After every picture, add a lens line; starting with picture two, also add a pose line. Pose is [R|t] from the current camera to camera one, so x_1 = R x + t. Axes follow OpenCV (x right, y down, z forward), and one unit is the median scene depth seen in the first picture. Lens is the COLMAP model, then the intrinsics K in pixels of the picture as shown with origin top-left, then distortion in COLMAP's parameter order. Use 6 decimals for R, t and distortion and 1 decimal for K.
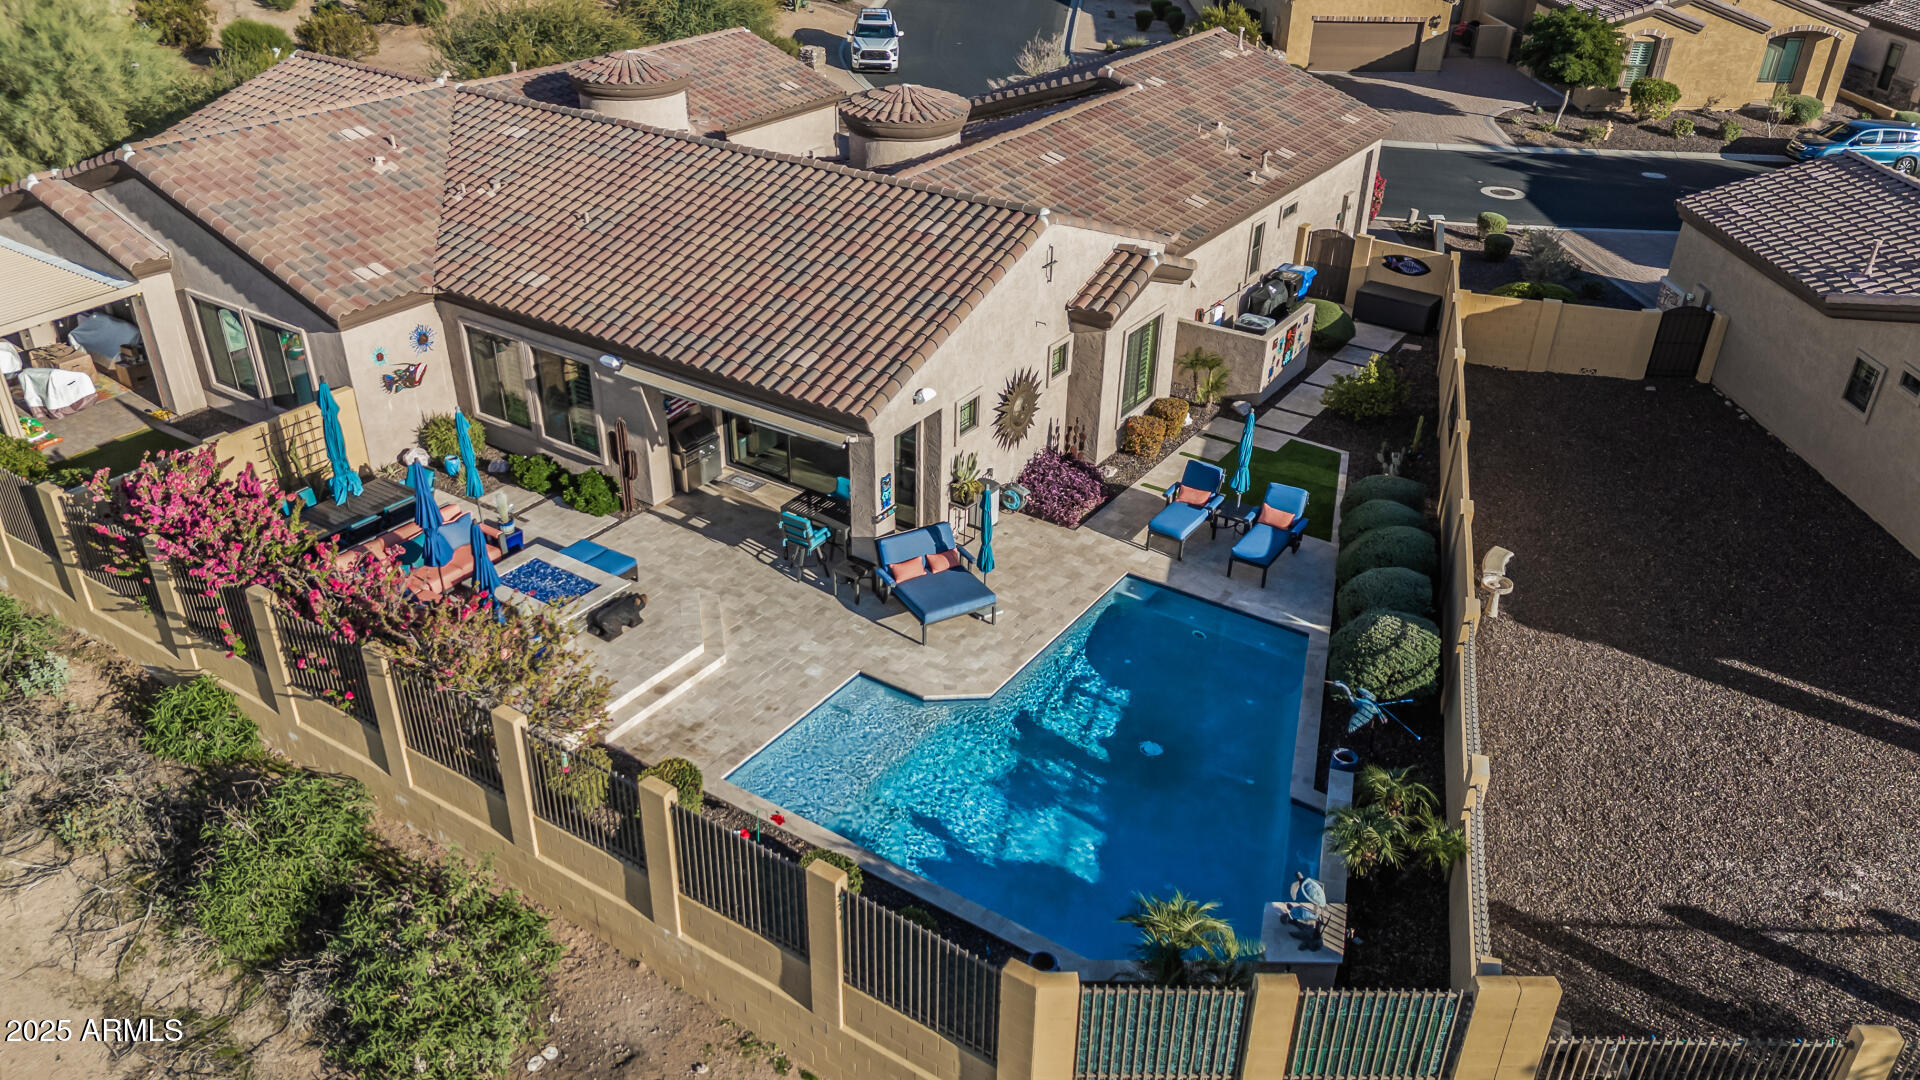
lens RADIAL K [[1405.8, 0, 966.2], [0, 1405.8, 553.2], [0, 0, 1]] dist [0.083997, -0.081370]
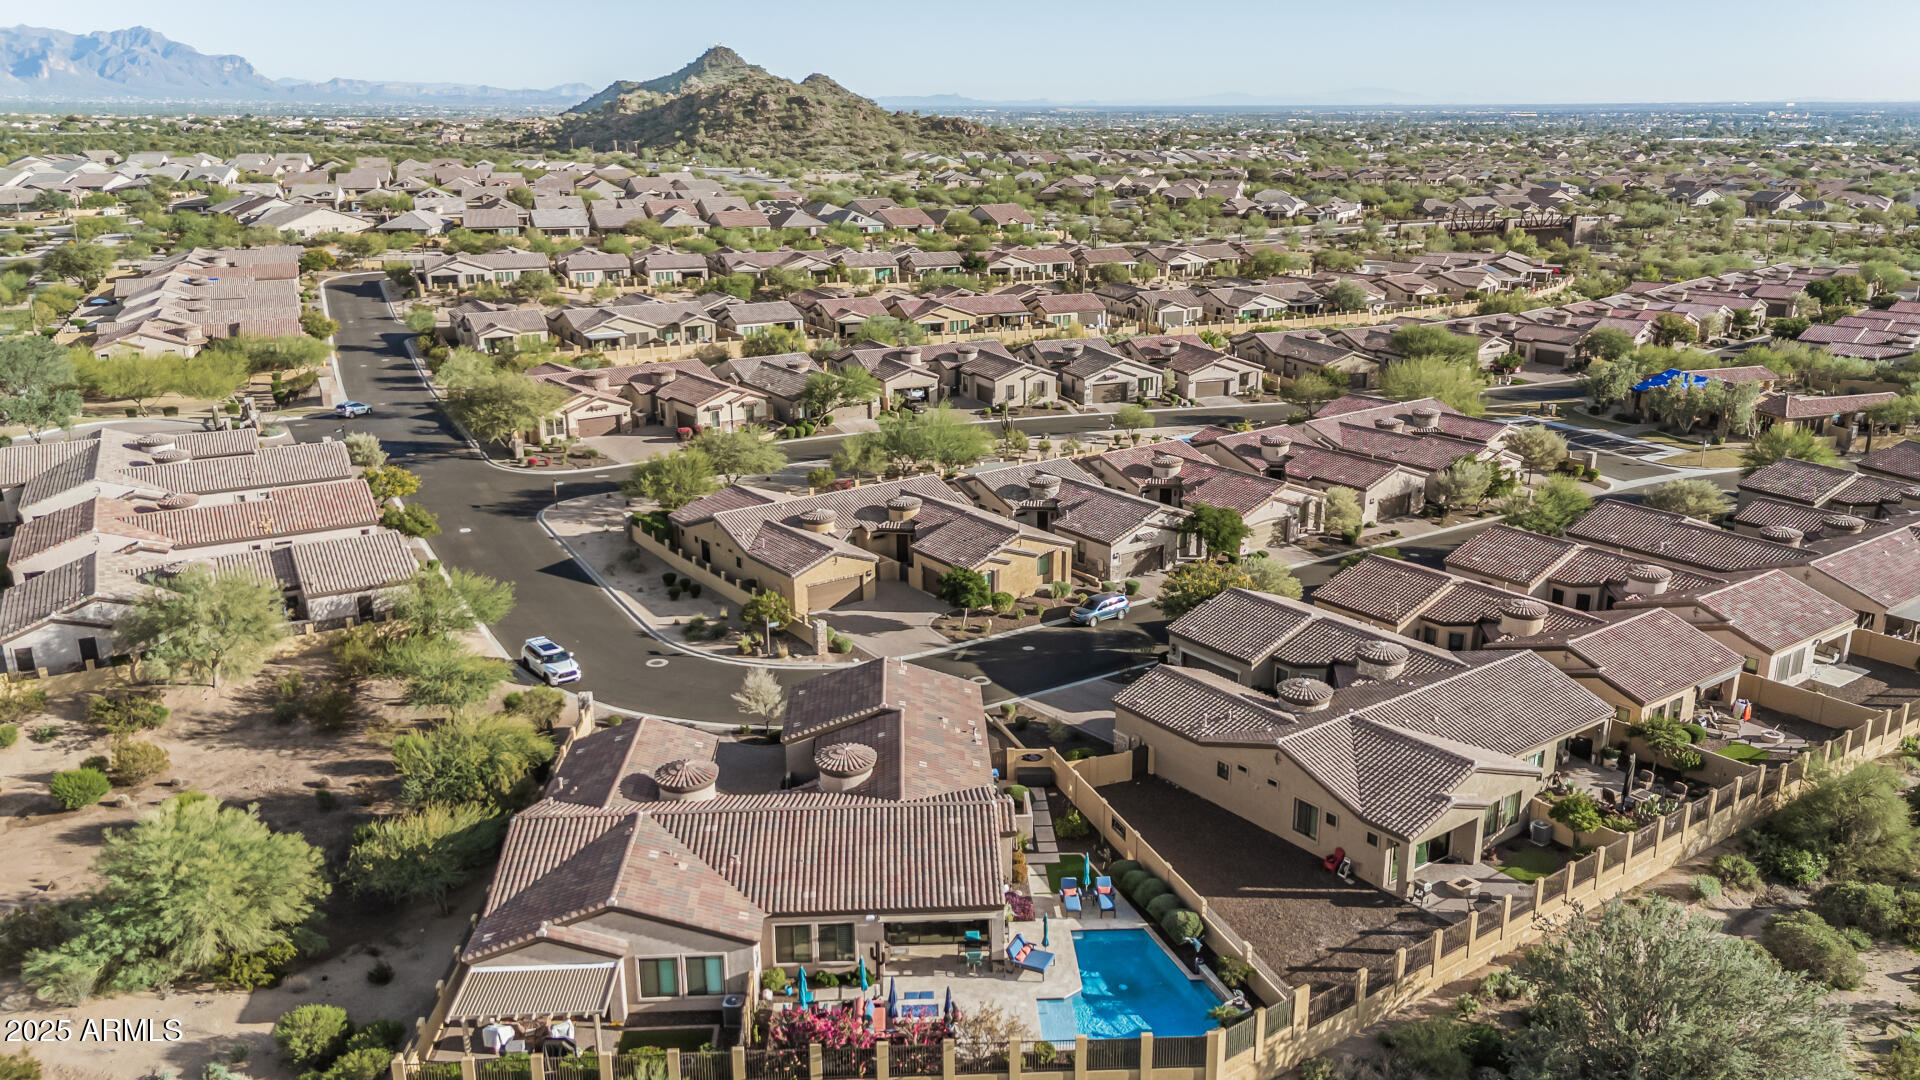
lens RADIAL K [[1457.2, 0, 965.1], [0, 1457.2, 546.5], [0, 0, 1]] dist [0.125788, -0.218211]
pose [[0.809375, -0.195952, 0.553638, -1.289031], [0.315290, 0.940307, -0.128120, -0.335339], [-0.495484, 0.278254, 0.822843, -1.214262]]
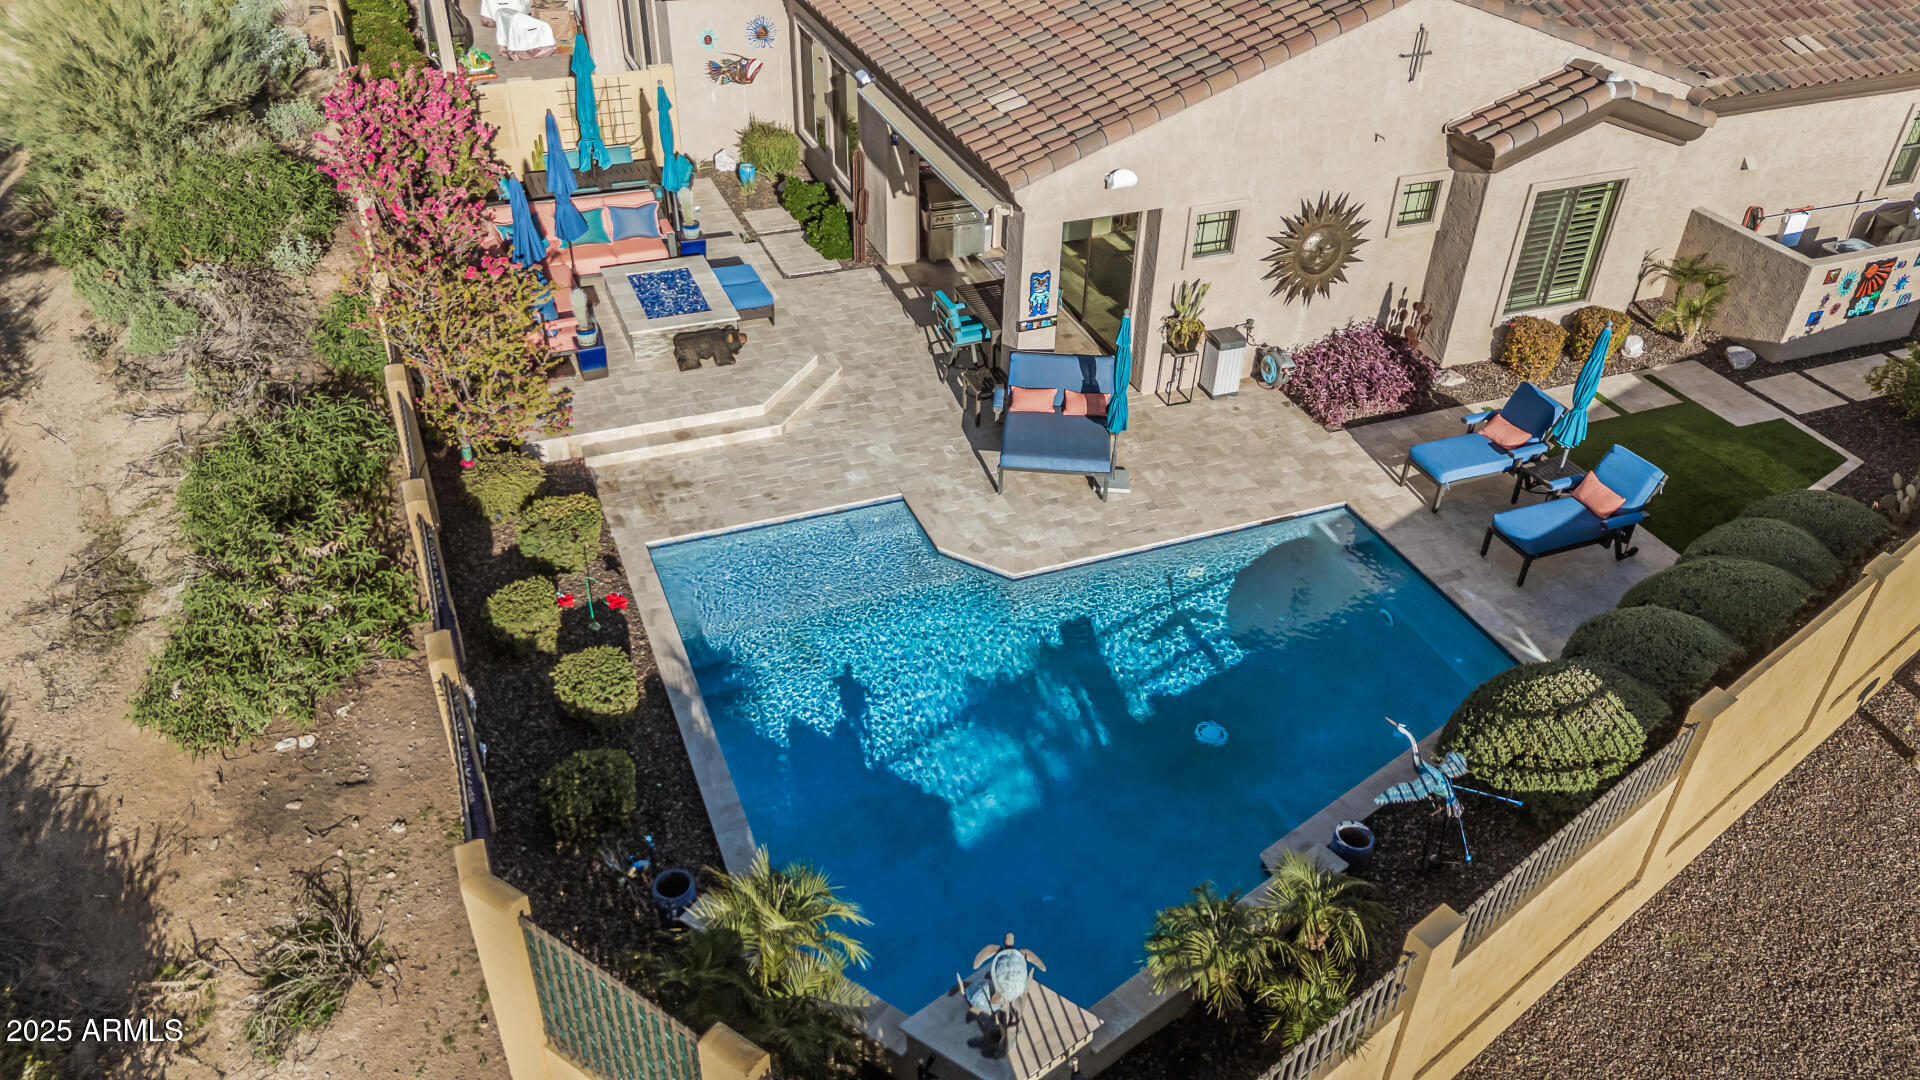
lens RADIAL K [[1411.3, 0, 966.0], [0, 1411.3, 552.7], [0, 0, 1]] dist [0.059837, -0.056771]
pose [[0.820456, 0.334571, -0.463588, 0.275531], [-0.293963, 0.942356, 0.159844, -0.018943], [0.490344, 0.005133, 0.871514, 0.266544]]
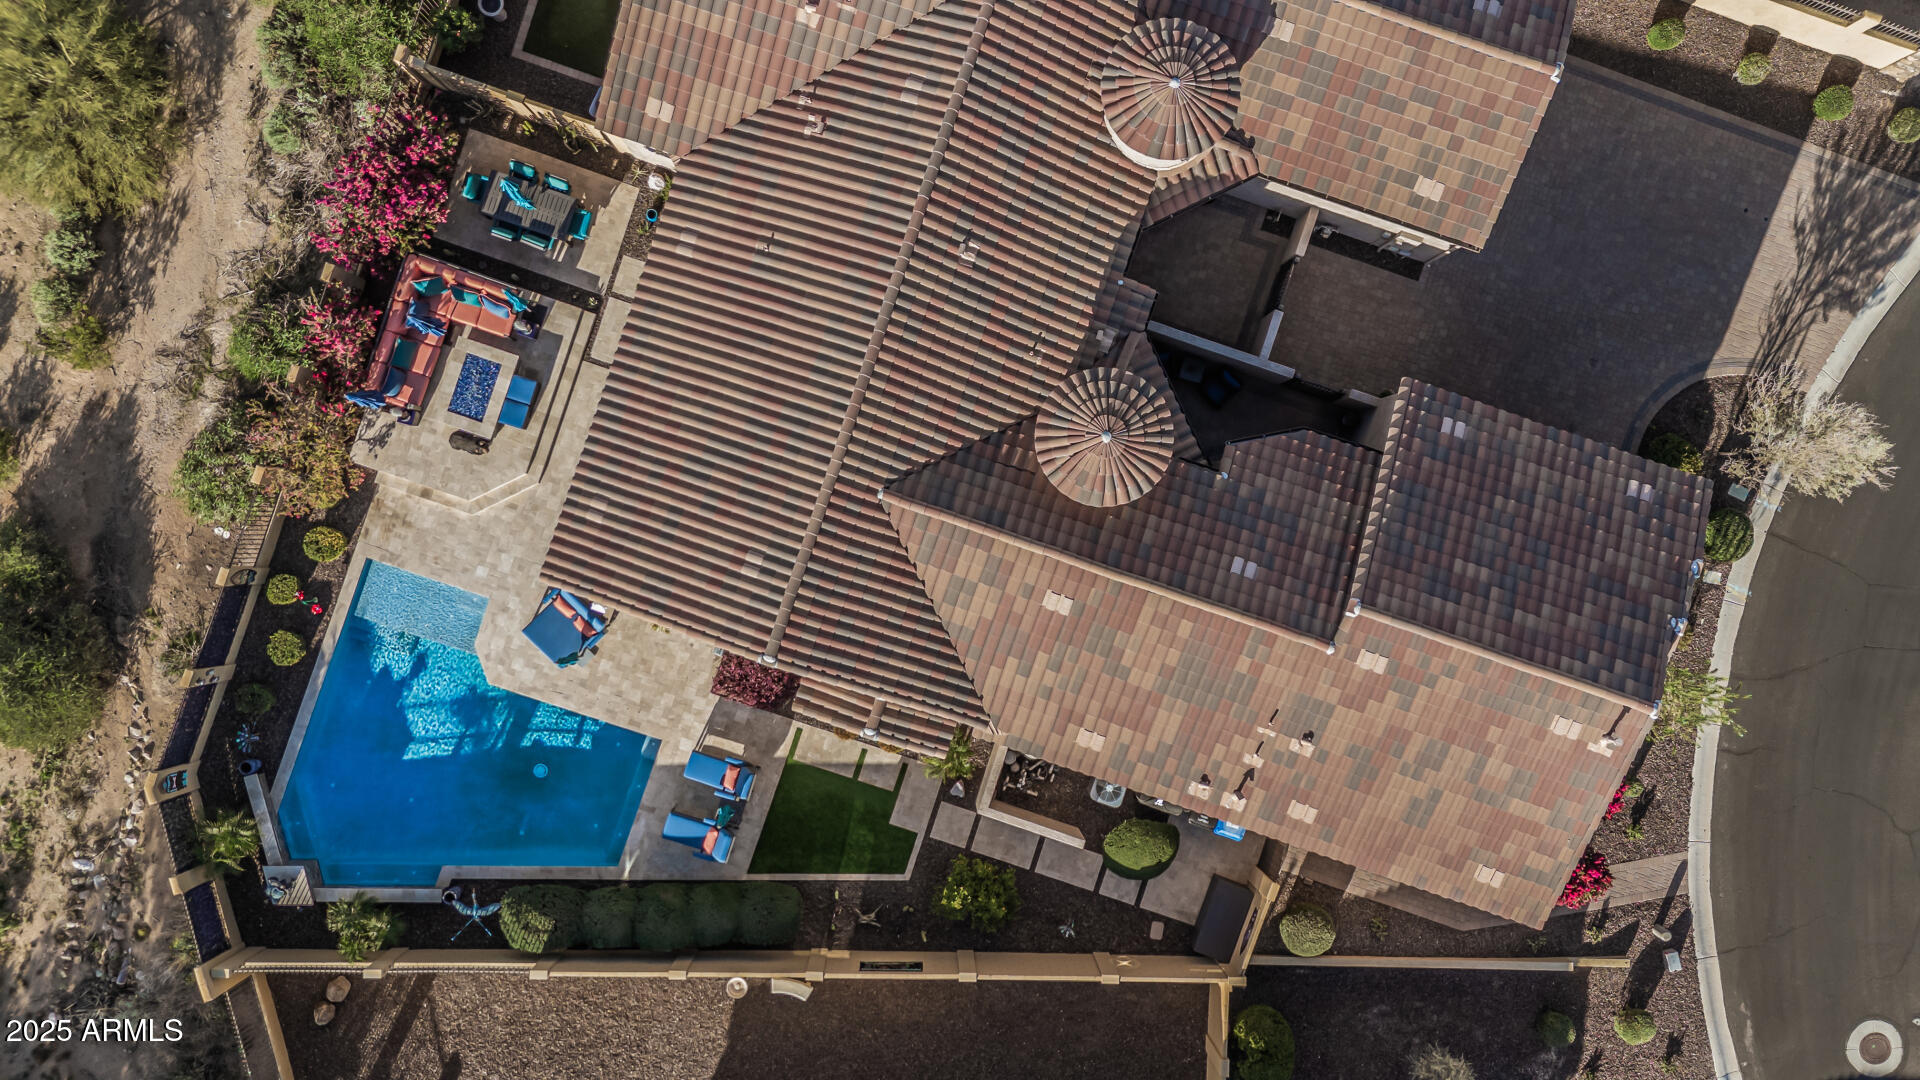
lens RADIAL K [[1468.6, 0, 963.5], [0, 1468.6, 572.5], [0, 0, 1]] dist [0.133050, -0.197322]
pose [[0.251530, 0.967842, -0.003763, 0.030954], [-0.499267, 0.133082, 0.856167, -1.348117], [0.829135, -0.213473, 0.516686, 0.476524]]
